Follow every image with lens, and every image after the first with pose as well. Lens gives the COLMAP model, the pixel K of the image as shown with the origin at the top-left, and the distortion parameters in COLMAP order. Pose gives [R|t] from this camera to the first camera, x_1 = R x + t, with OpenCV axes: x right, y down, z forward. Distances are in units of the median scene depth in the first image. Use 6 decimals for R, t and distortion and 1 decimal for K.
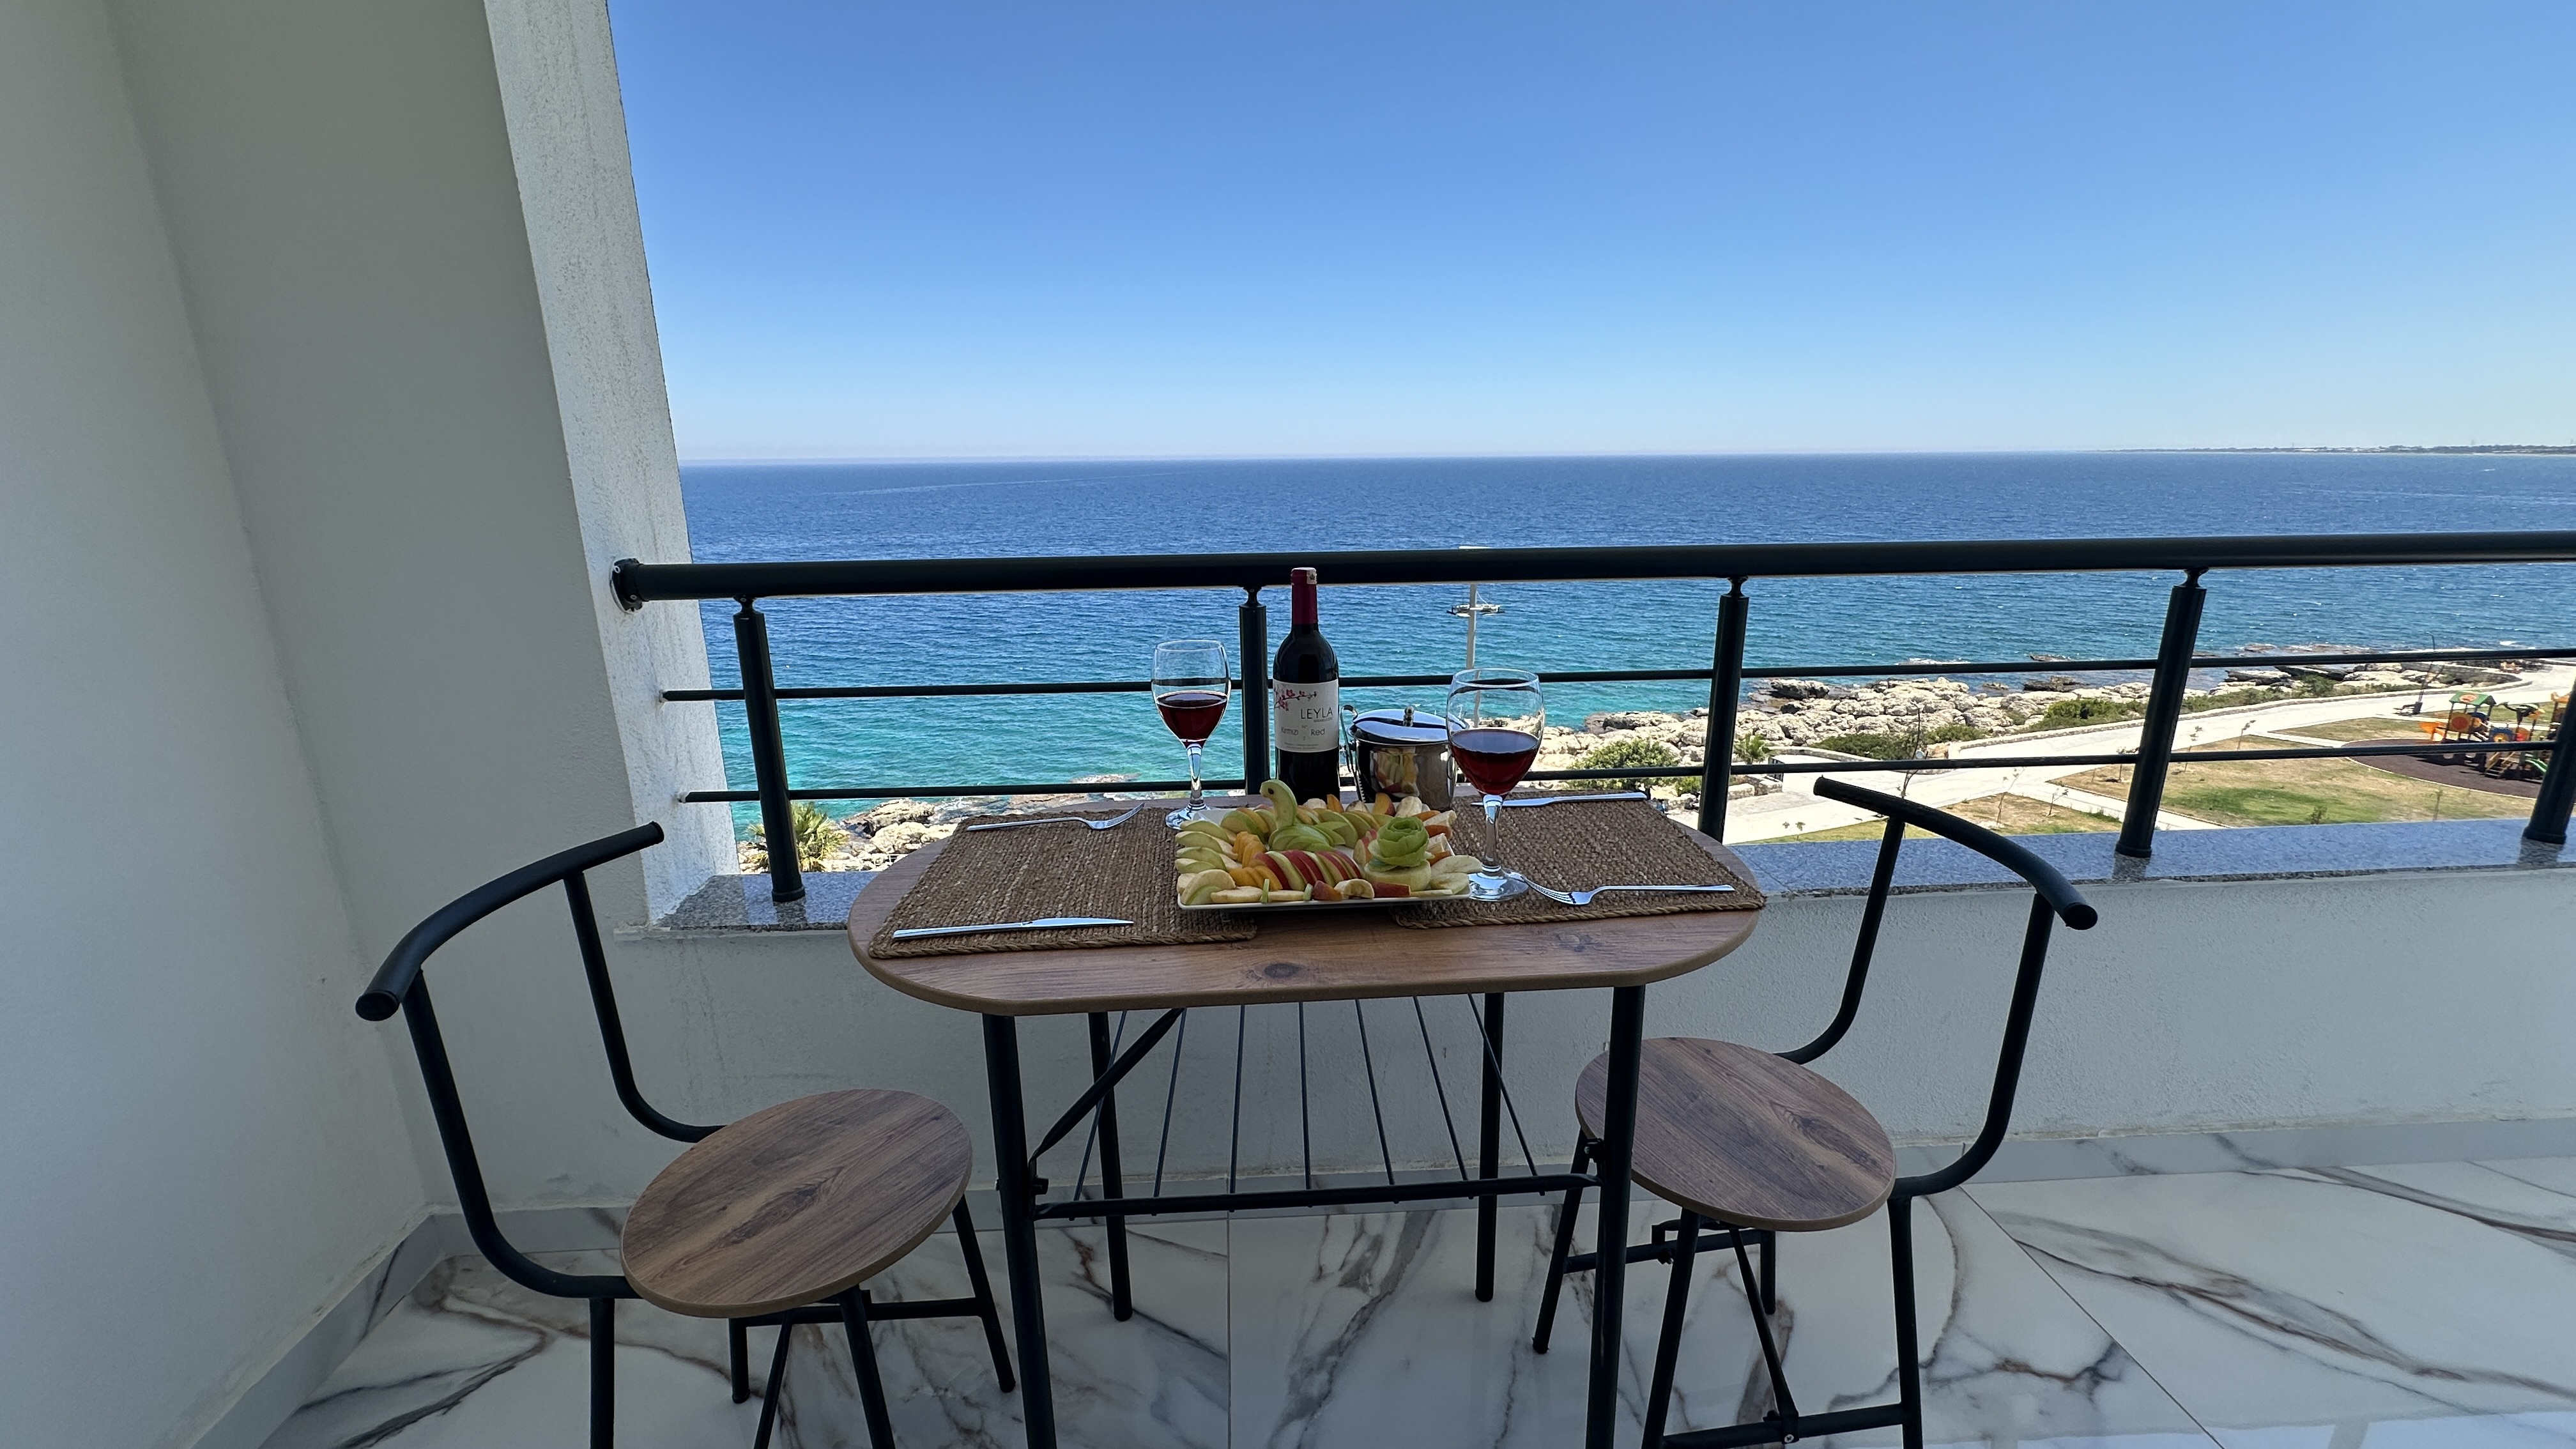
lens RADIAL K [[1029.6, 0, 1286.6], [0, 1029.6, 728.6], [0, 0, 1]] dist [-0.004028, 0.000186]
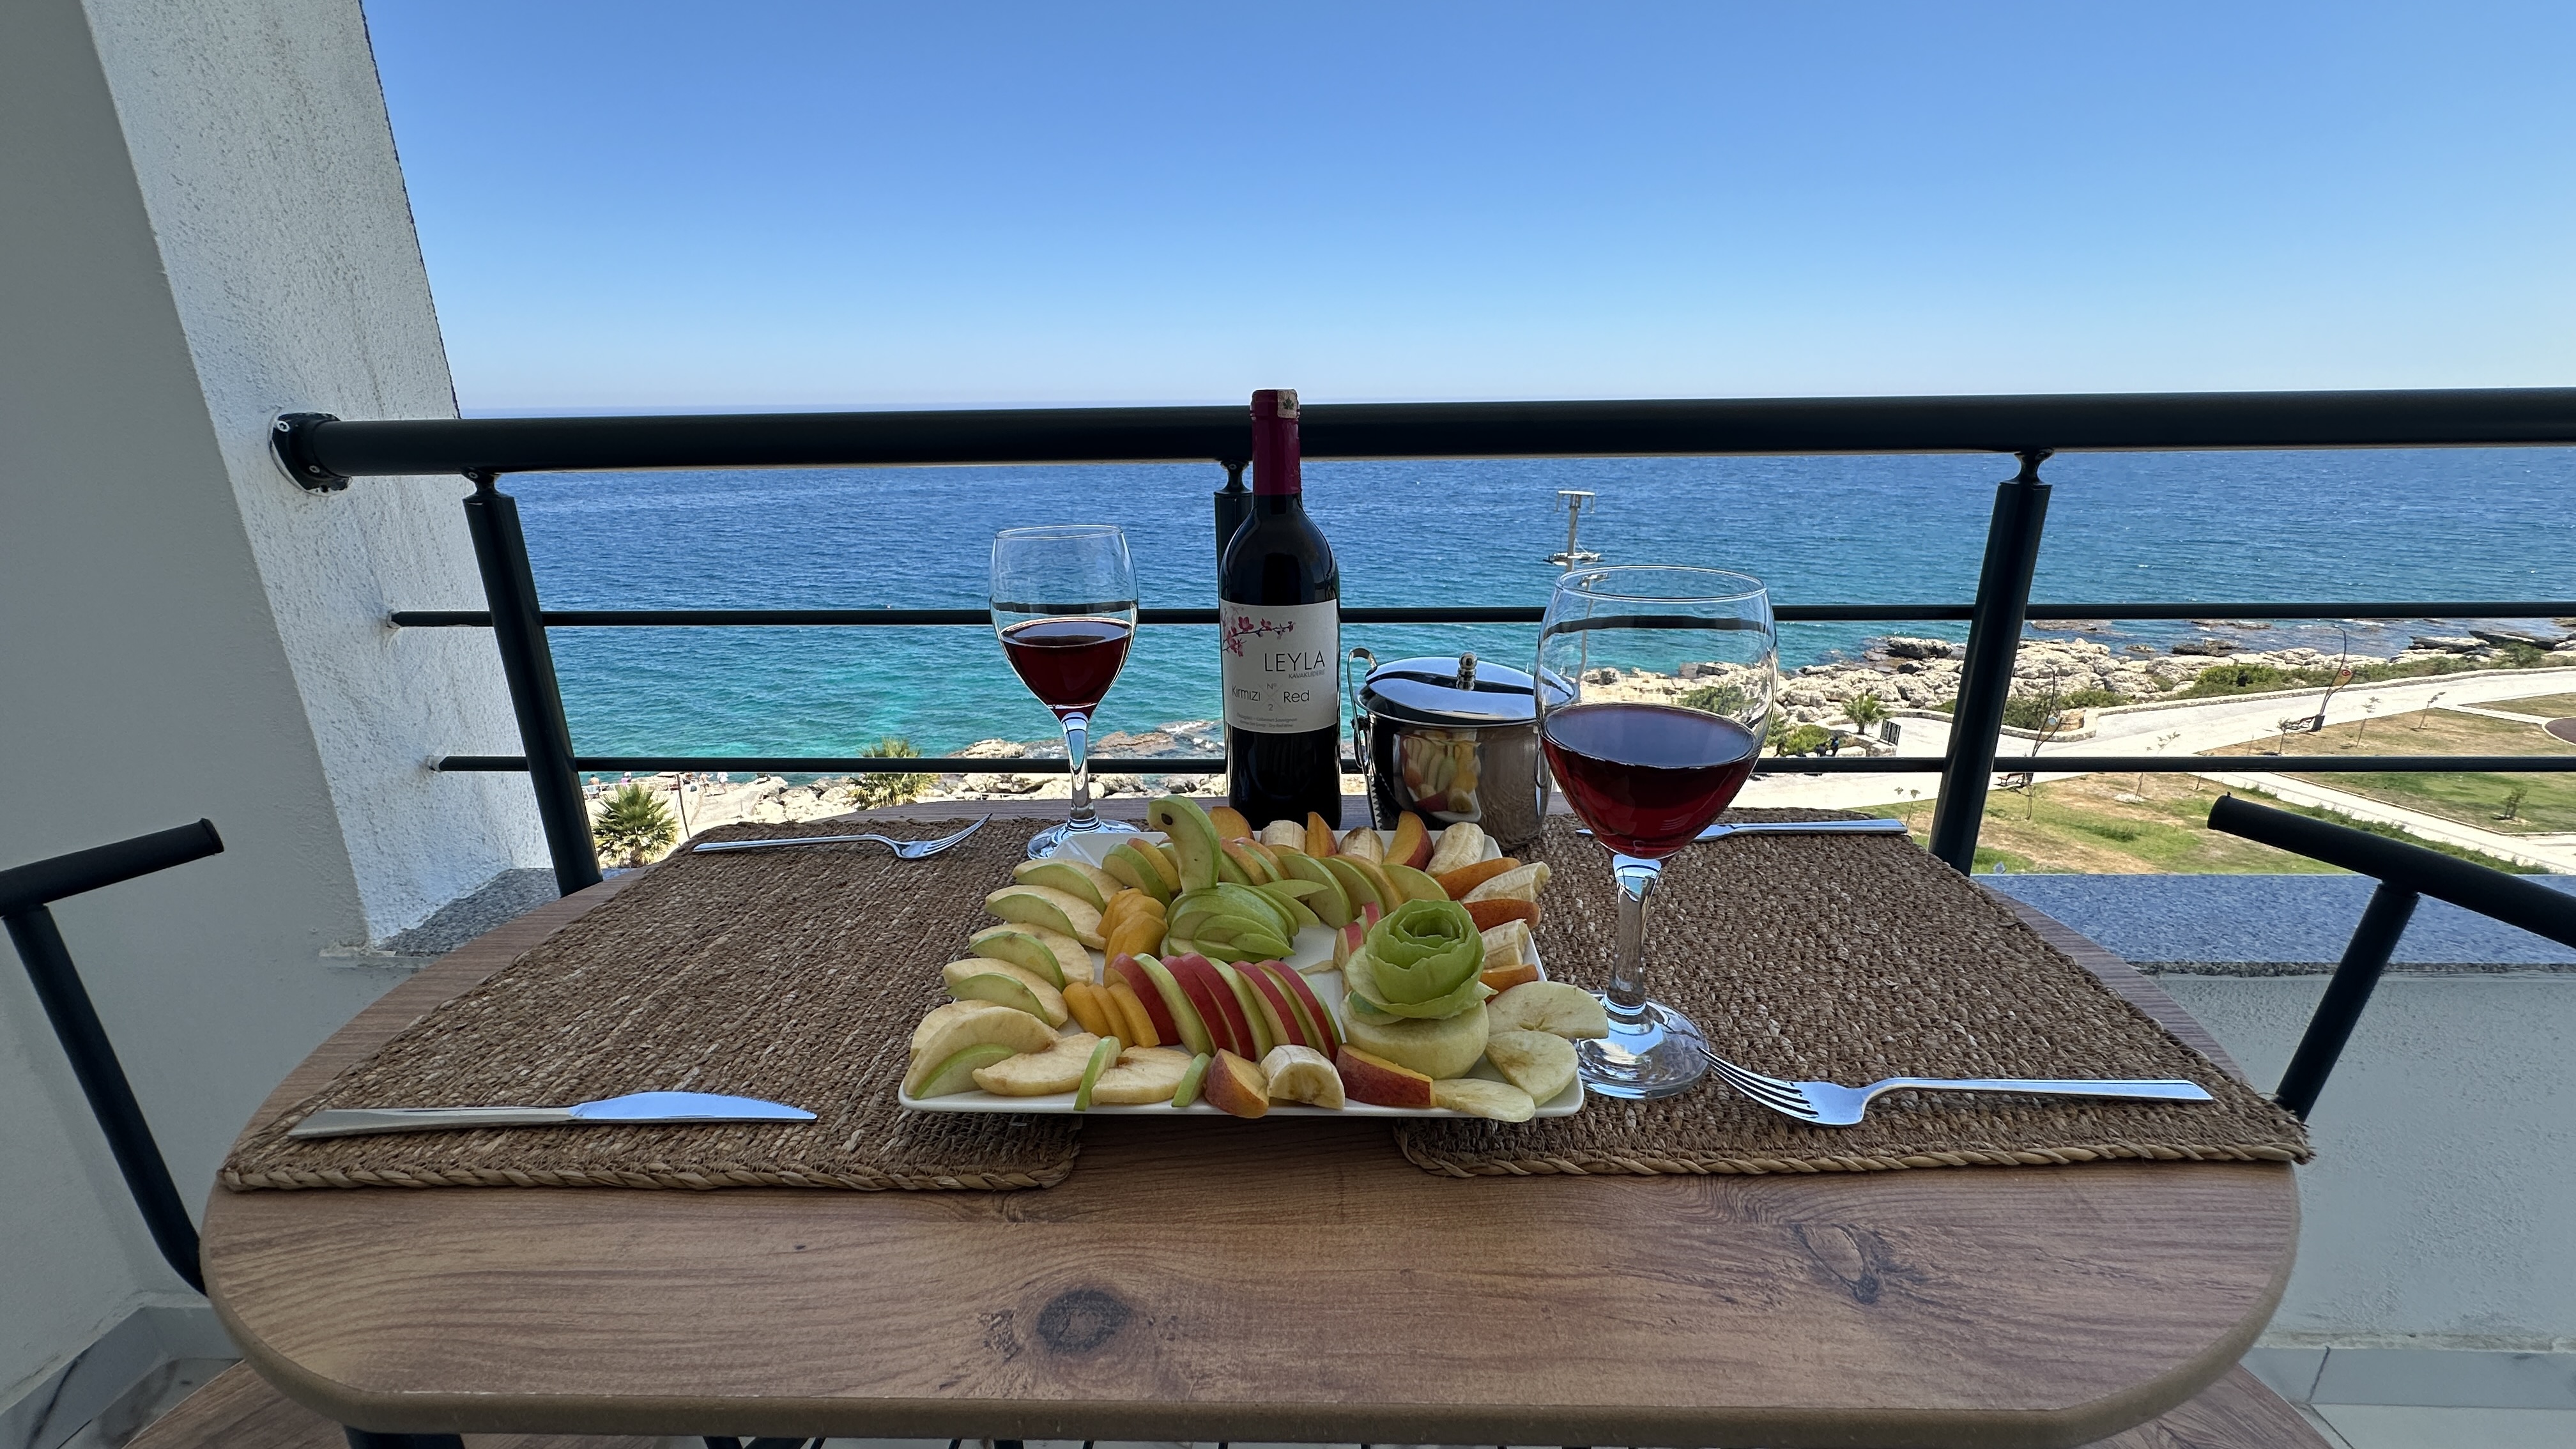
lens RADIAL K [[1029.6, 0, 1286.6], [0, 1029.6, 728.6], [0, 0, 1]] dist [-0.004028, 0.000186]
pose [[0.996075, 0.025469, -0.084771, 0.056796], [-0.021210, 0.998485, 0.050773, -0.005747], [0.085936, -0.048776, 0.995106, 0.360143]]
